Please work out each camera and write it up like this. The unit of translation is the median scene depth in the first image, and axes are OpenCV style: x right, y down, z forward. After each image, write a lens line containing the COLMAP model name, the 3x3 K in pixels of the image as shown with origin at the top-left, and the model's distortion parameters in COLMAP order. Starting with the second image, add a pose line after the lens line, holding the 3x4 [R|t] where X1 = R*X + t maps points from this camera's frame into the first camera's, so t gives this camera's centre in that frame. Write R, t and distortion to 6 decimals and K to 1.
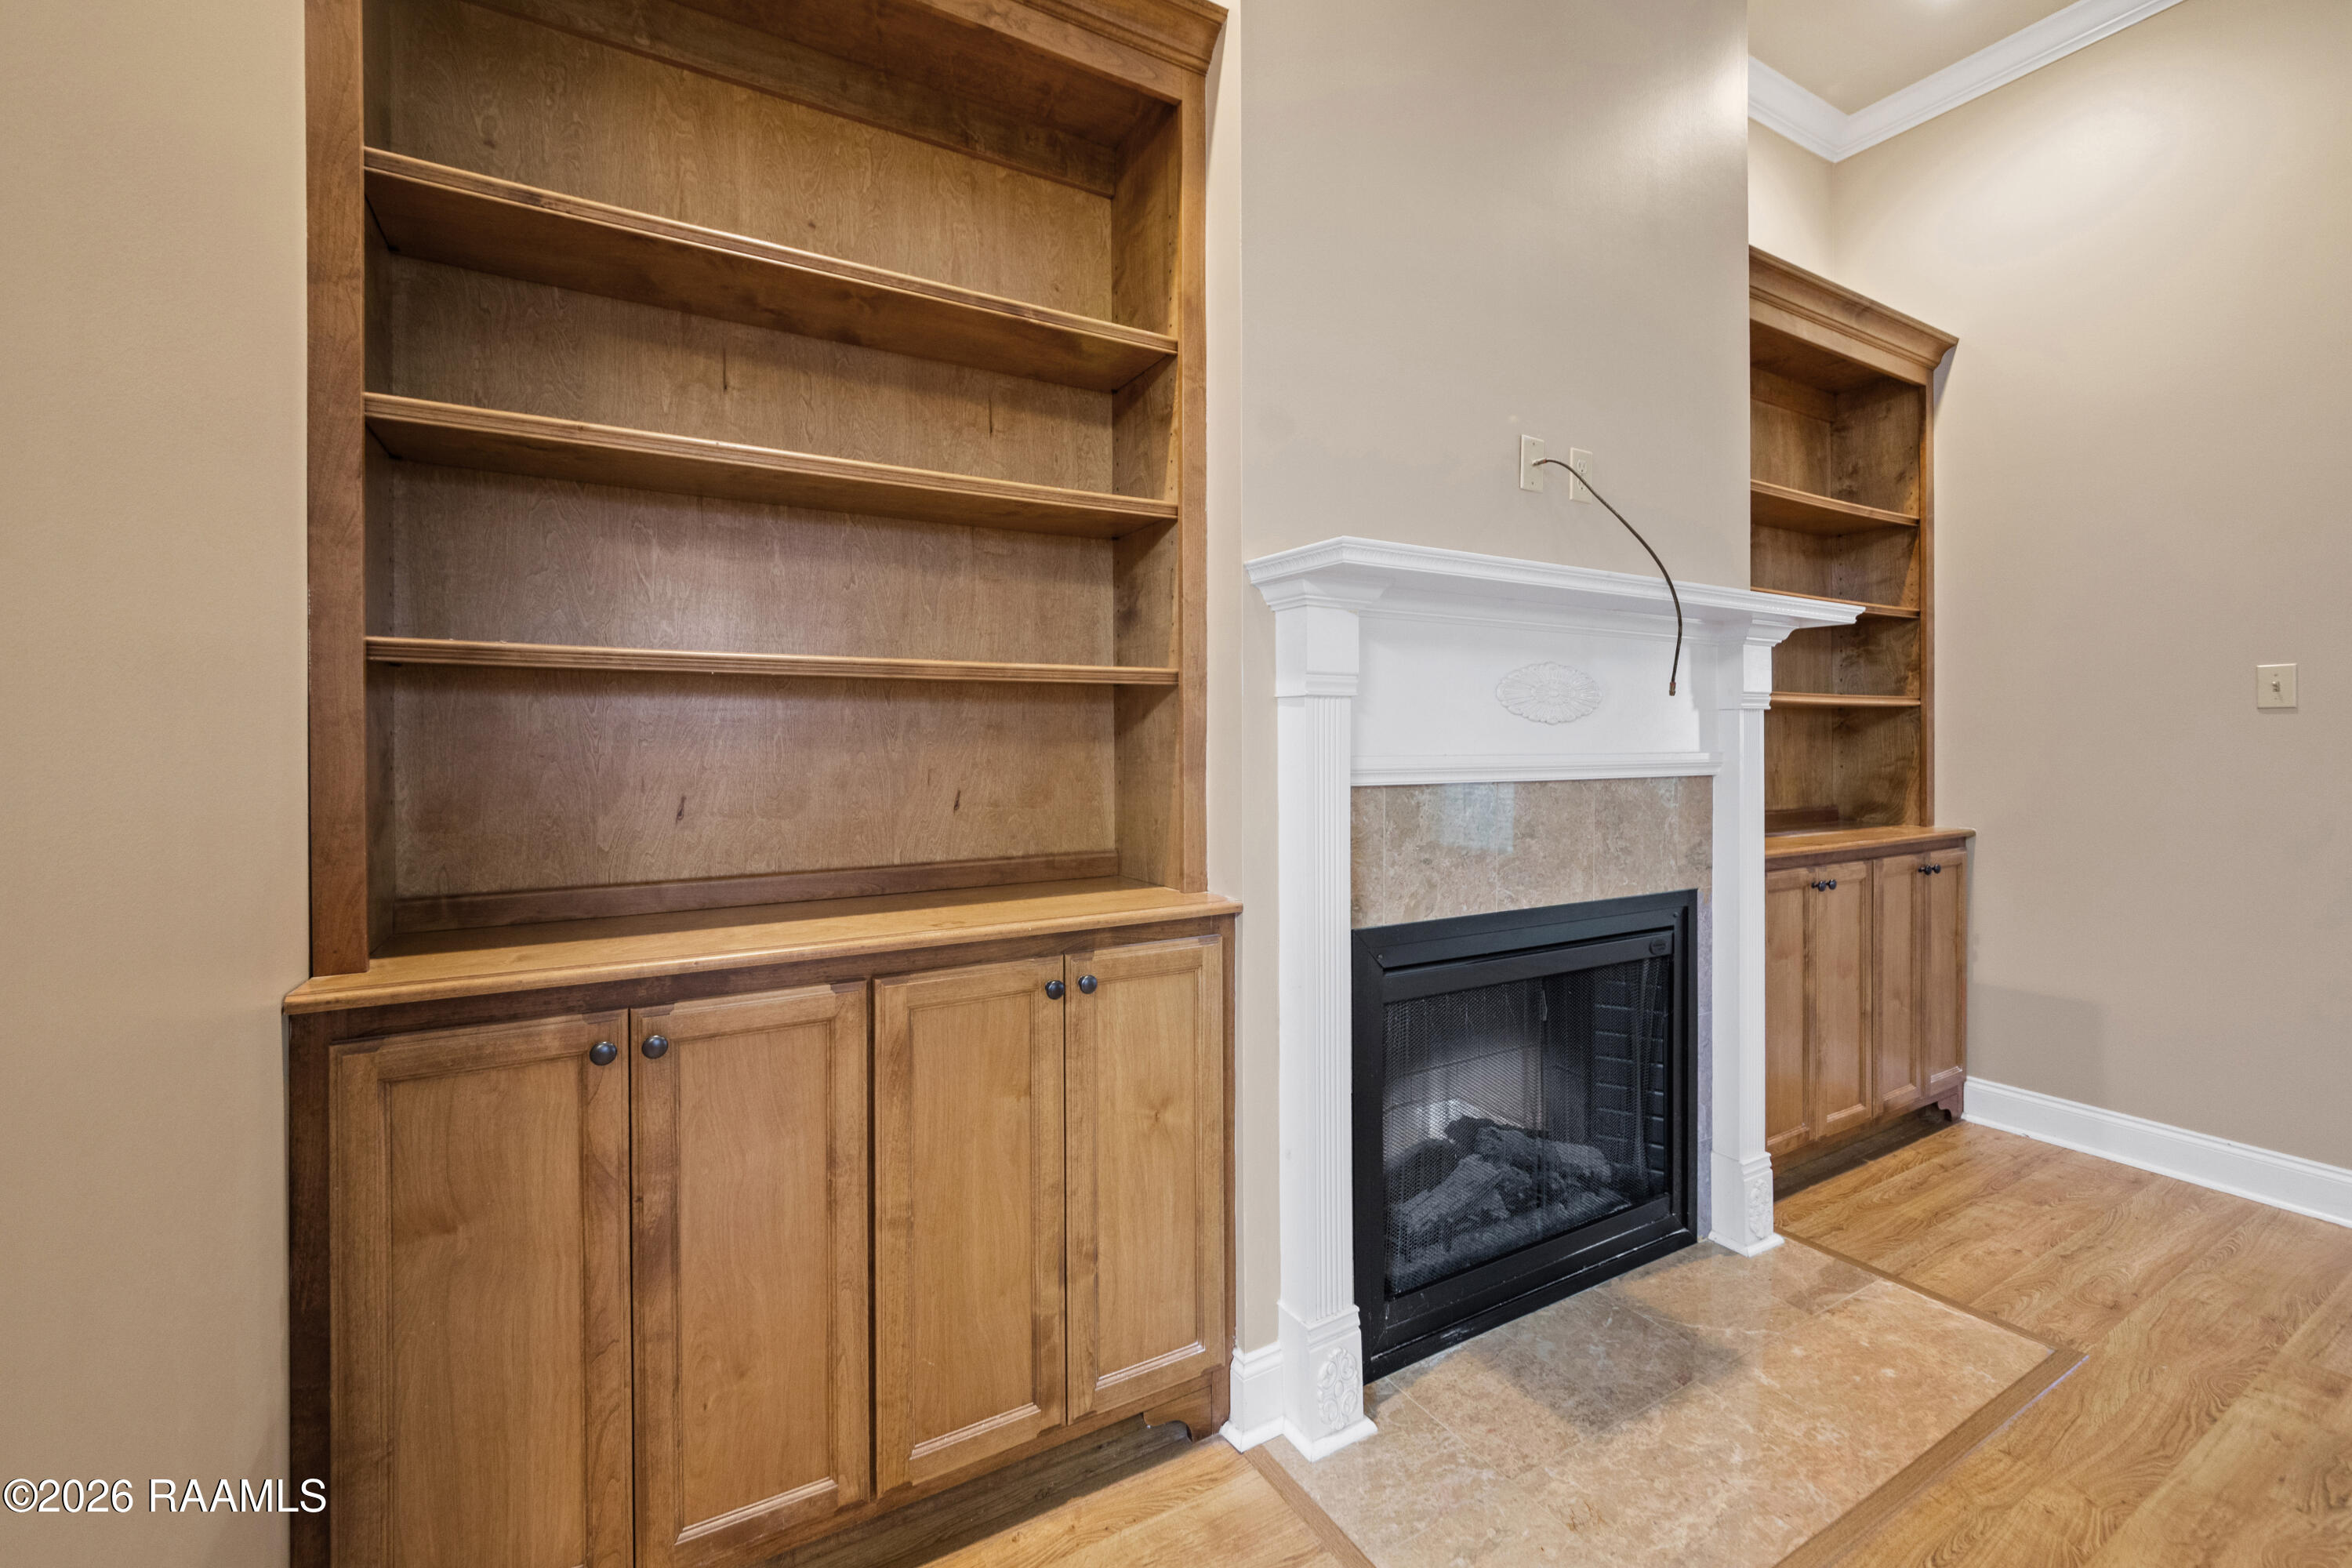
lens RADIAL K [[961.9, 0, 1176.2], [0, 961.9, 752.9], [0, 0, 1]] dist [-0.001669, 0.001070]
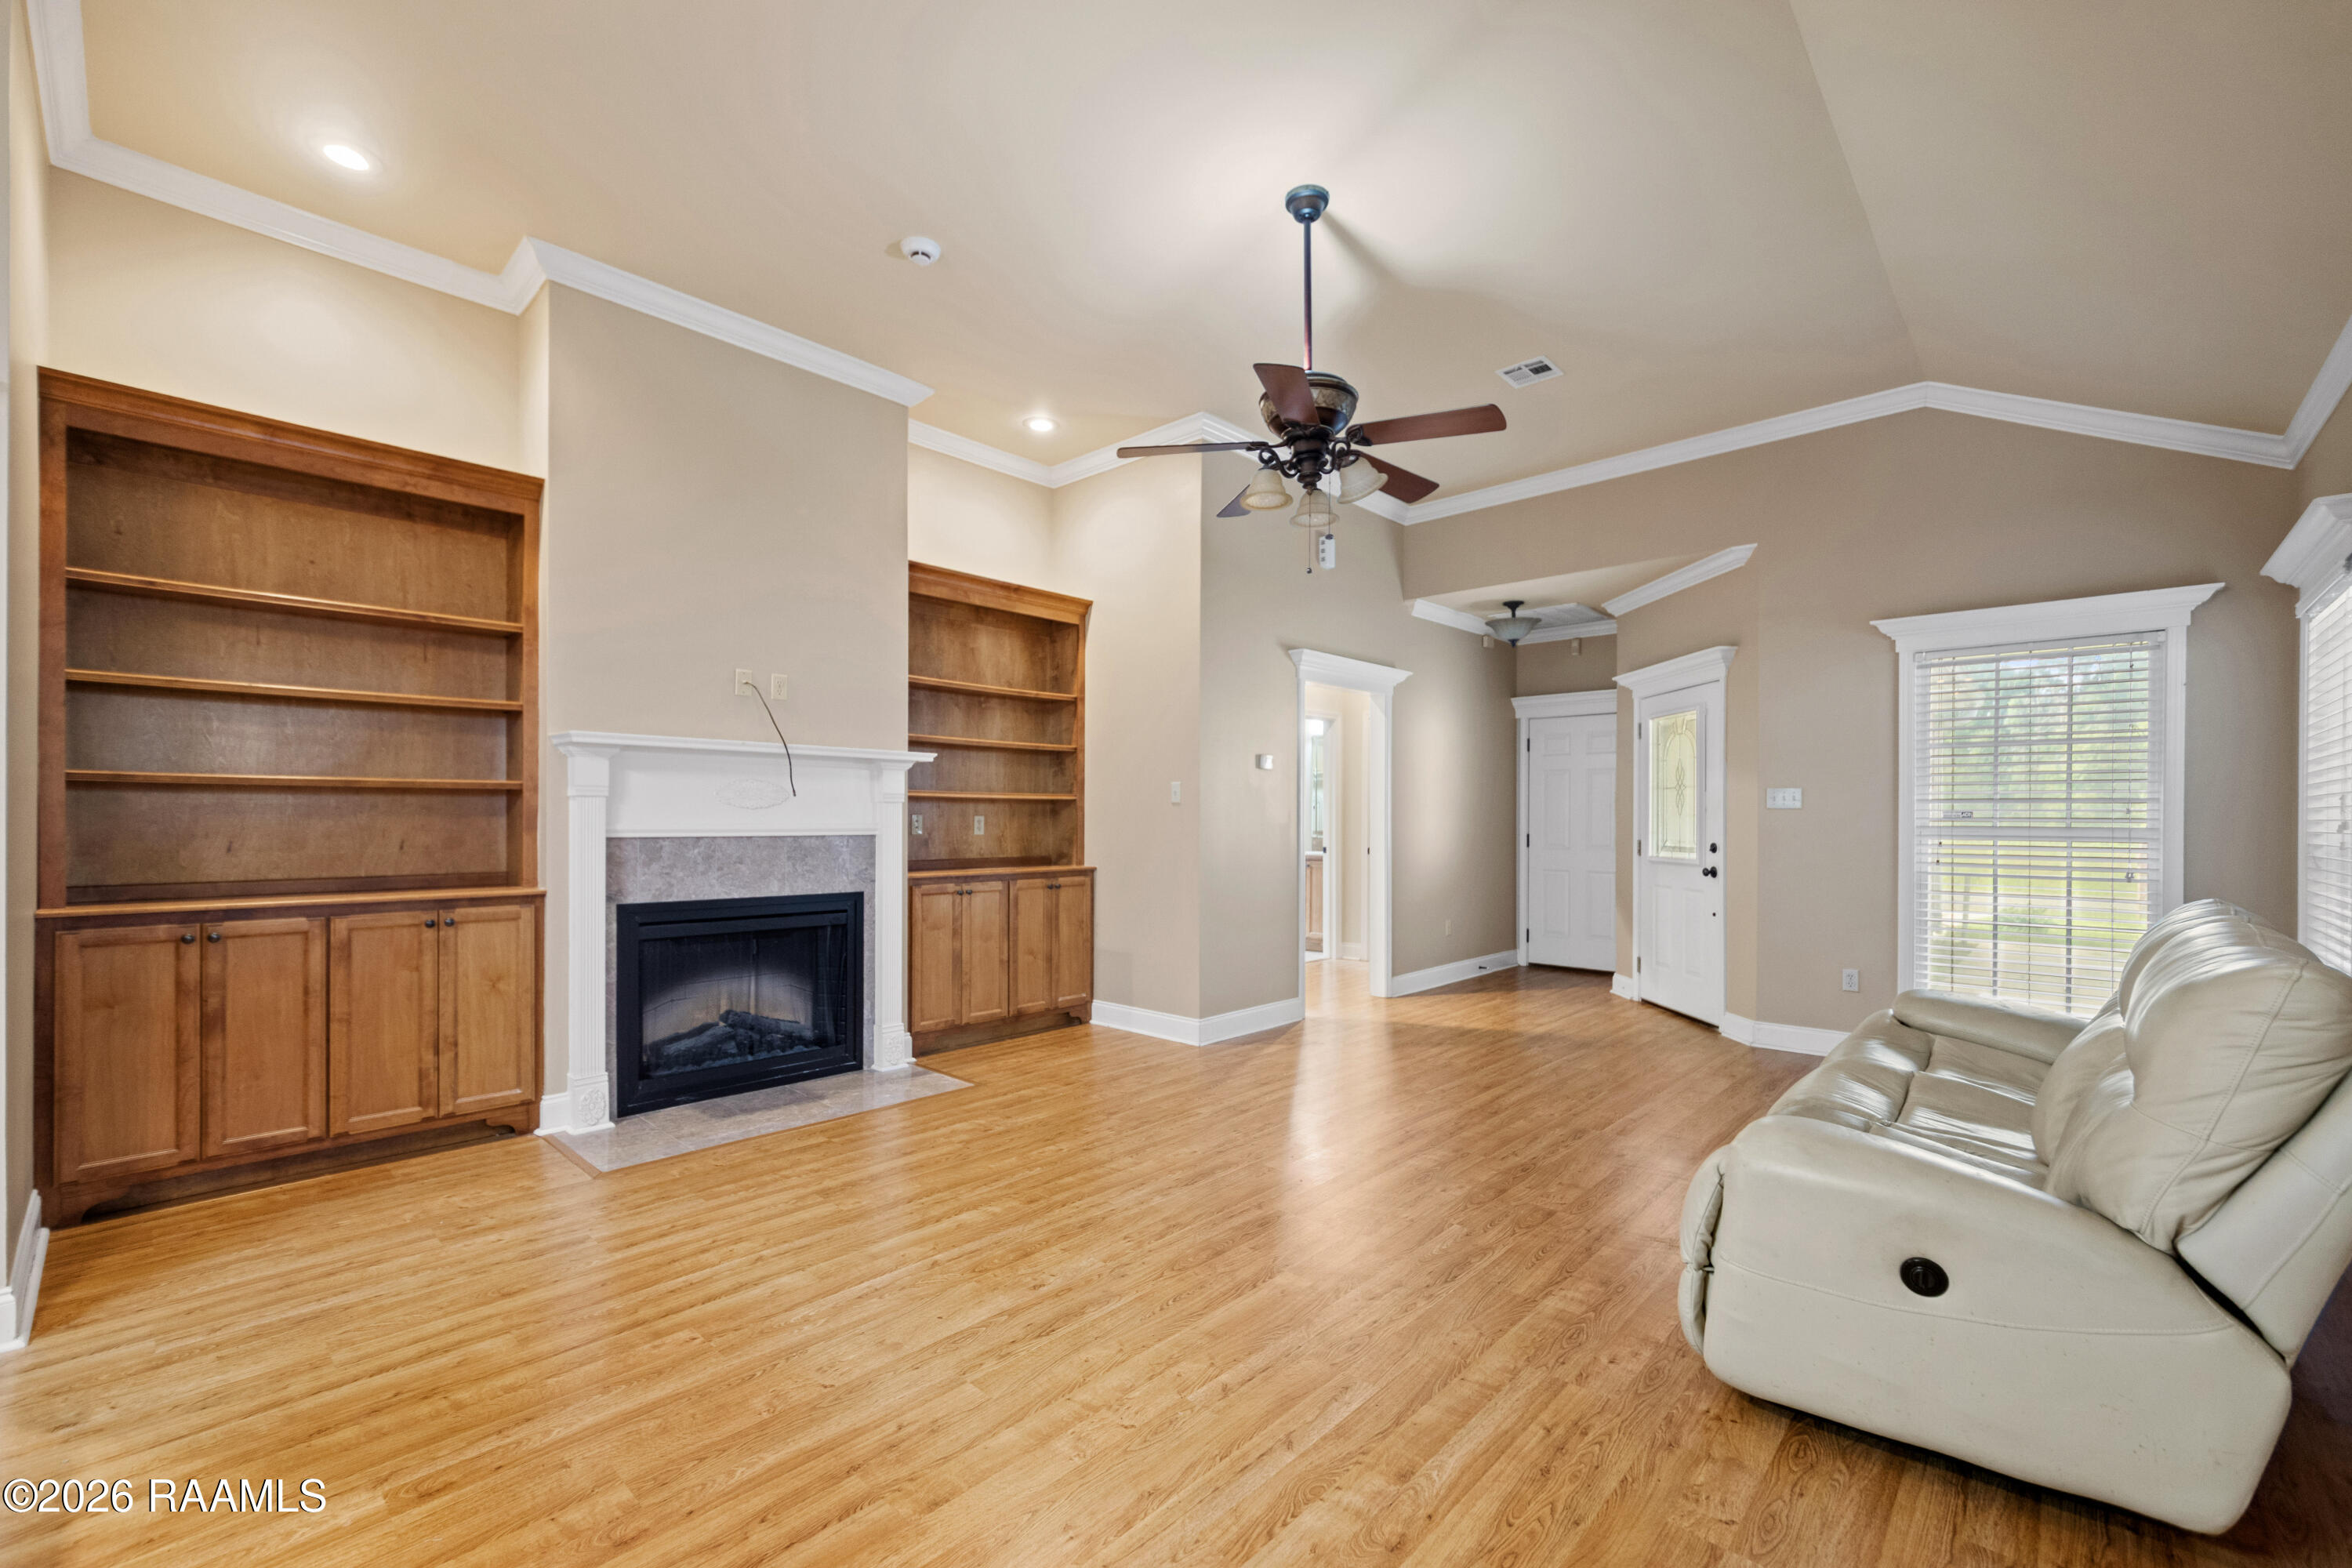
lens RADIAL K [[961.9, 0, 1182.3], [0, 961.9, 823.4], [0, 0, 1]] dist [-0.001669, 0.001070]
pose [[0.955907, 0.006299, 0.293602, 0.787654], [-0.005225, 0.999976, -0.004441, 0.005648], [-0.293623, 0.002711, 0.955918, -1.485373]]
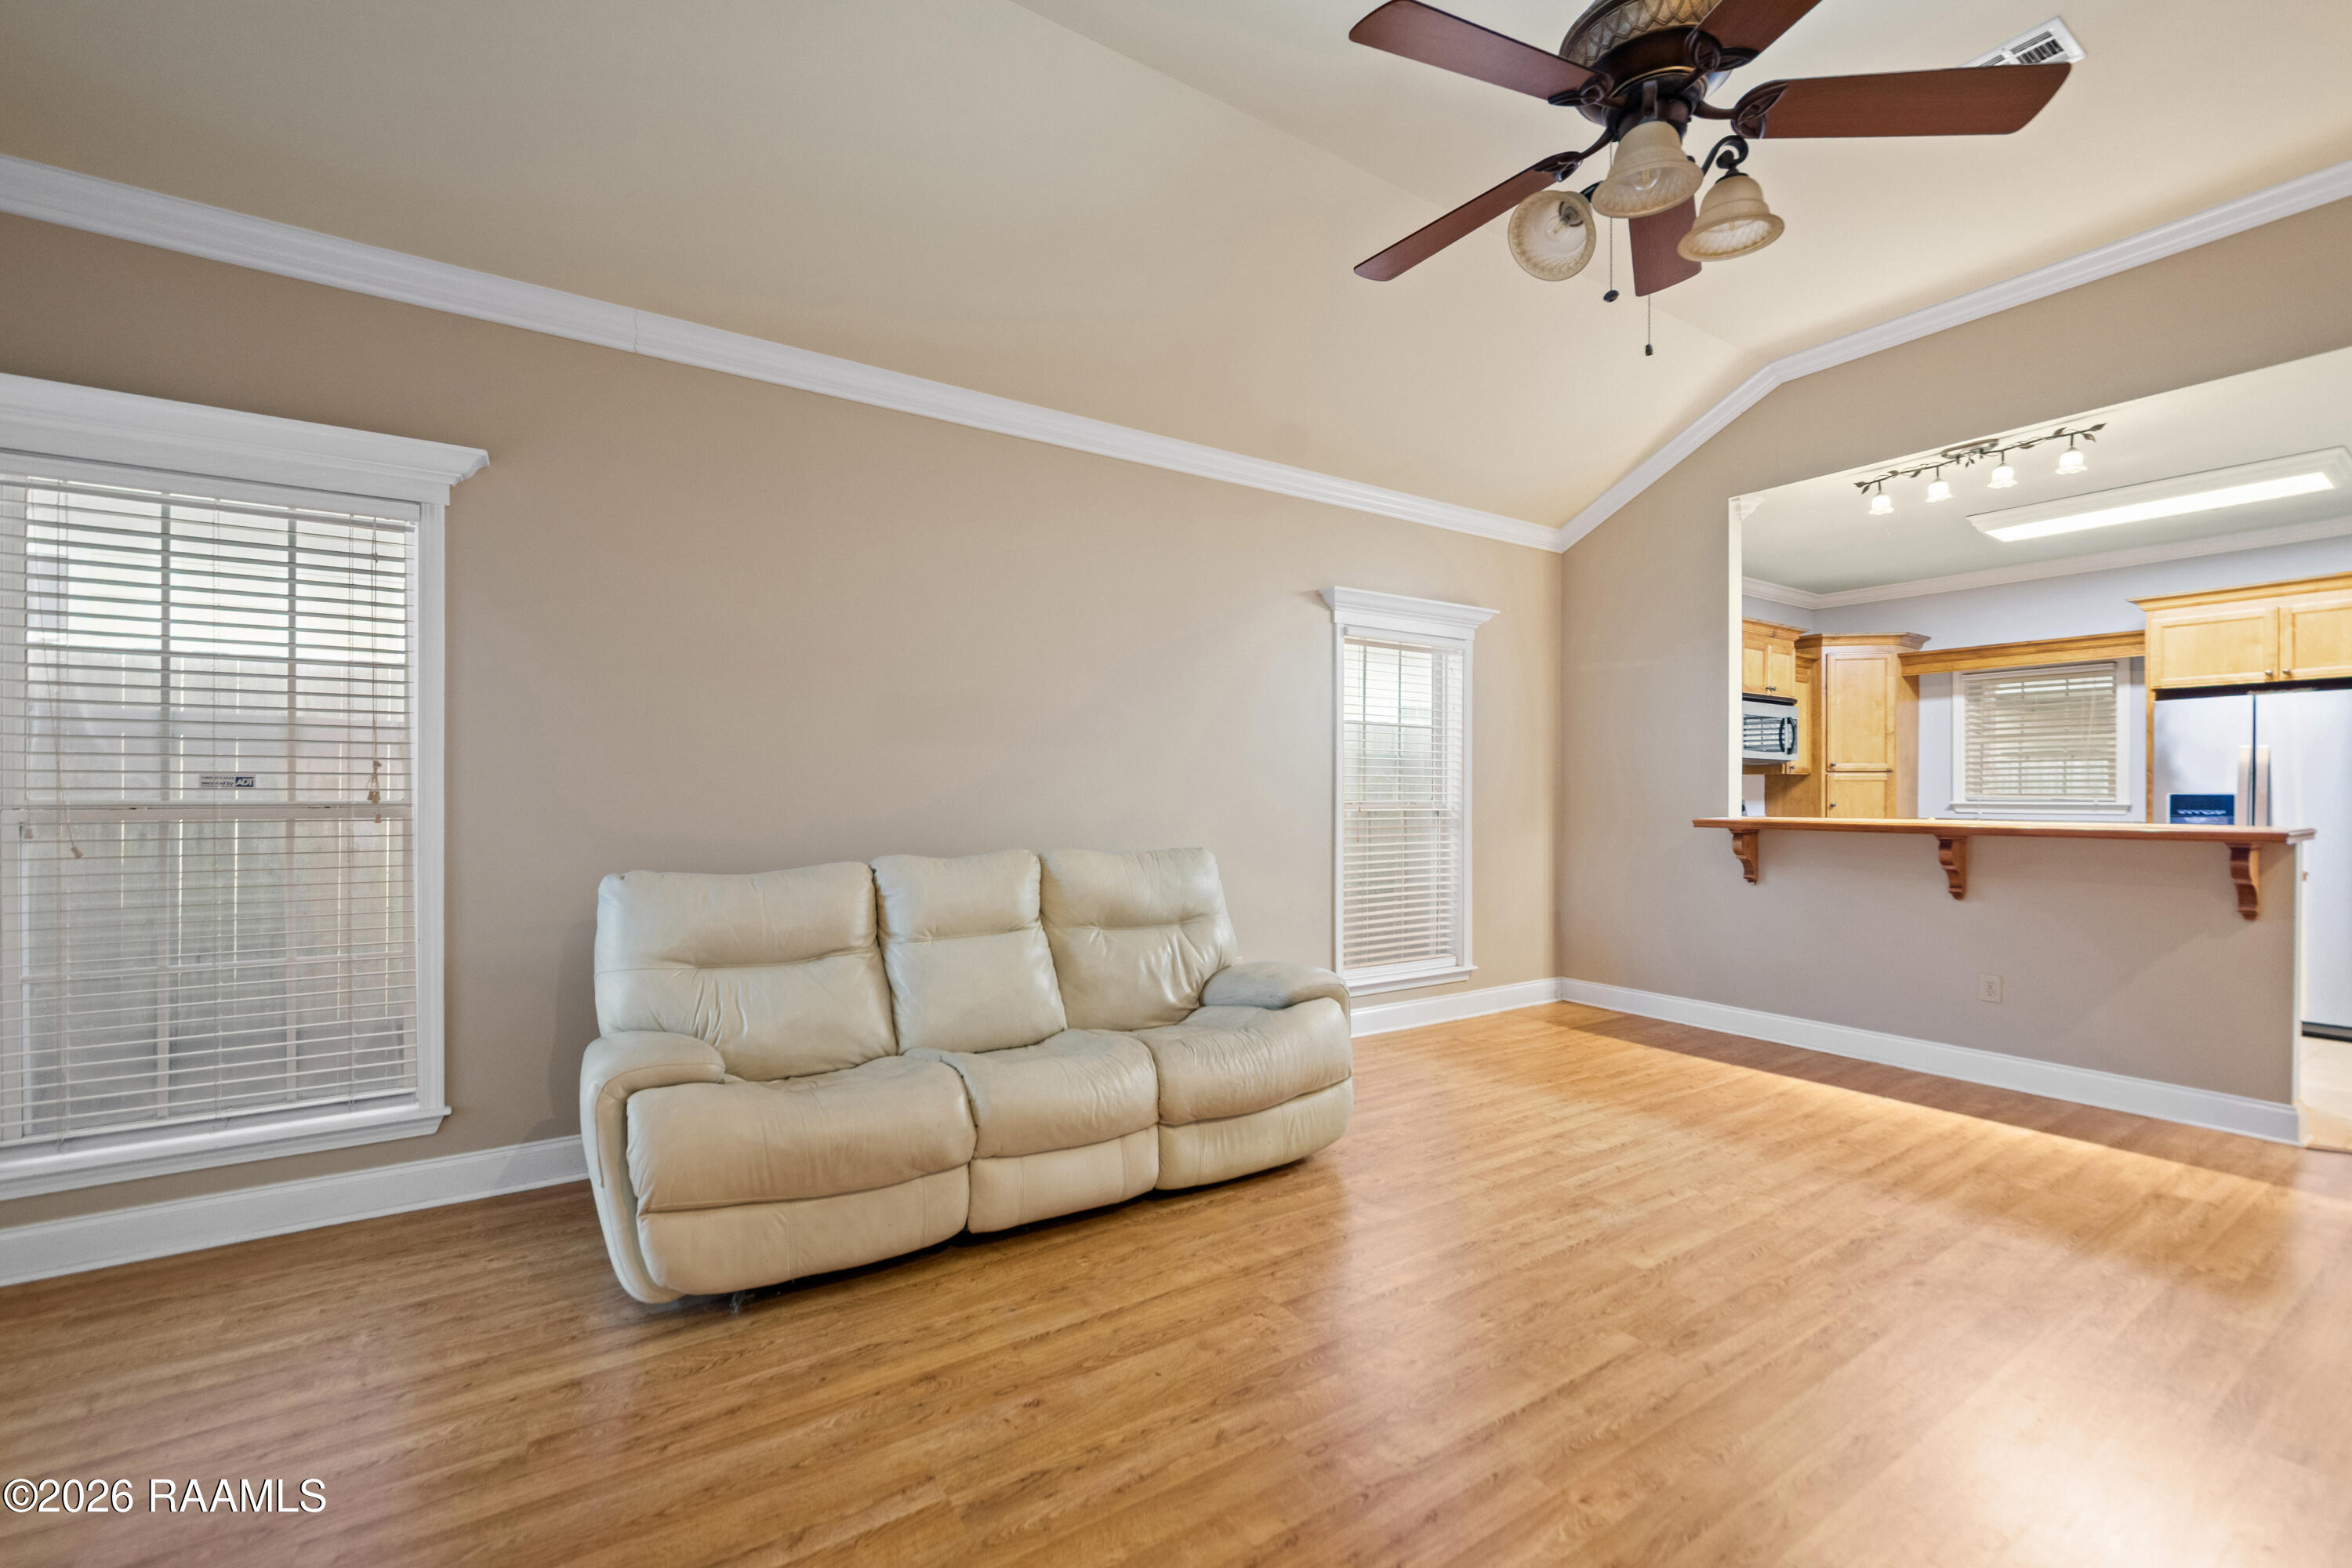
lens RADIAL K [[961.9, 0, 1168.9], [0, 961.9, 791.5], [0, 0, 1]] dist [-0.001669, 0.001070]
pose [[-0.998987, 0.003332, -0.044887, 2.161518], [0.003045, 0.999975, 0.006455, -0.032058], [0.044907, 0.006312, -0.998971, 1.306609]]
